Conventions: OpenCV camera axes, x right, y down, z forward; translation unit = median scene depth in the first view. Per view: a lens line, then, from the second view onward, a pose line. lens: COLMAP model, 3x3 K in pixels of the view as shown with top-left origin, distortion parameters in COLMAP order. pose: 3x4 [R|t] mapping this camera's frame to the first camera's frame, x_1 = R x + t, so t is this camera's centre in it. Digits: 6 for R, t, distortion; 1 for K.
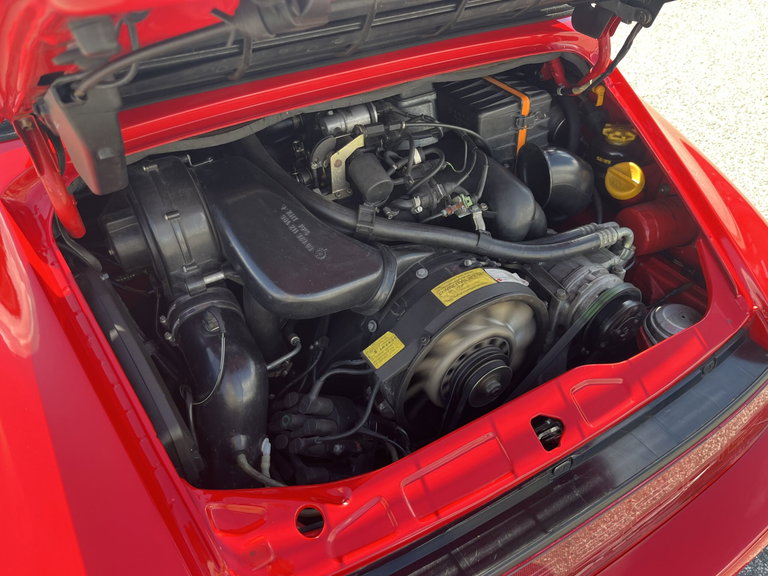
lens RADIAL K [[585.5, 0, 382.5], [0, 585.5, 289.2], [0, 0, 1]] dist [0.043995, -0.082246]
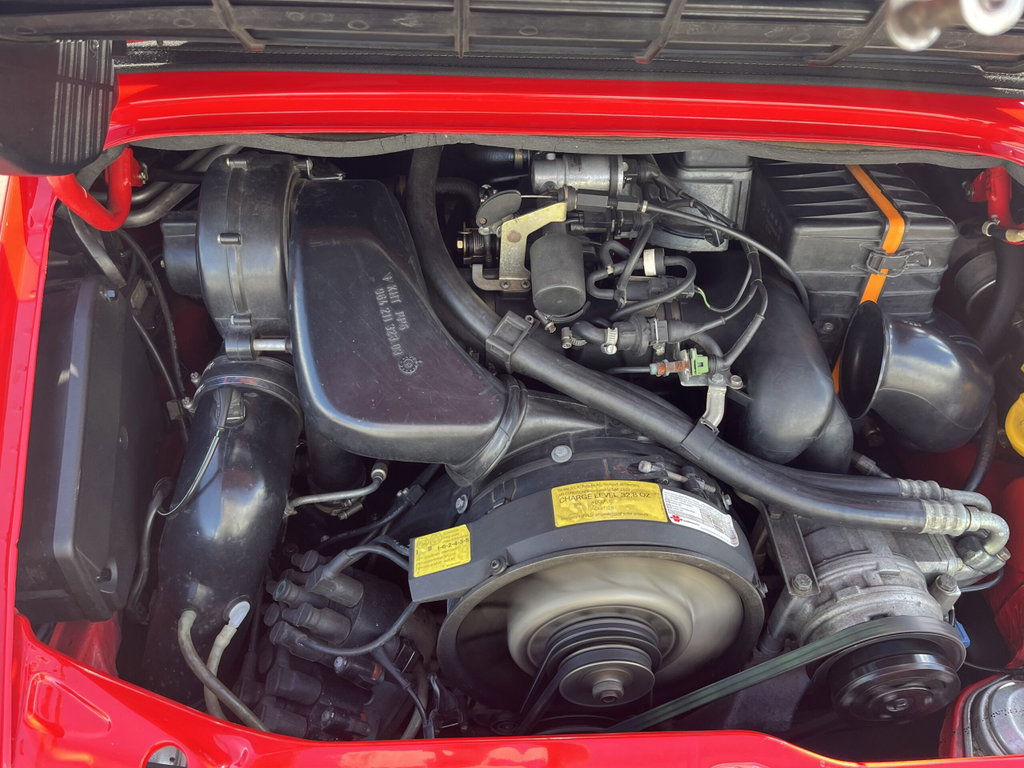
lens RADIAL K [[780.7, 0, 513.9], [0, 780.7, 383.4], [0, 0, 1]] dist [0.043995, -0.082246]
pose [[0.883669, 0.344225, -0.317236, 0.230719], [-0.343205, 0.937277, 0.061010, -0.115716], [0.318339, 0.054965, 0.946382, 0.222363]]
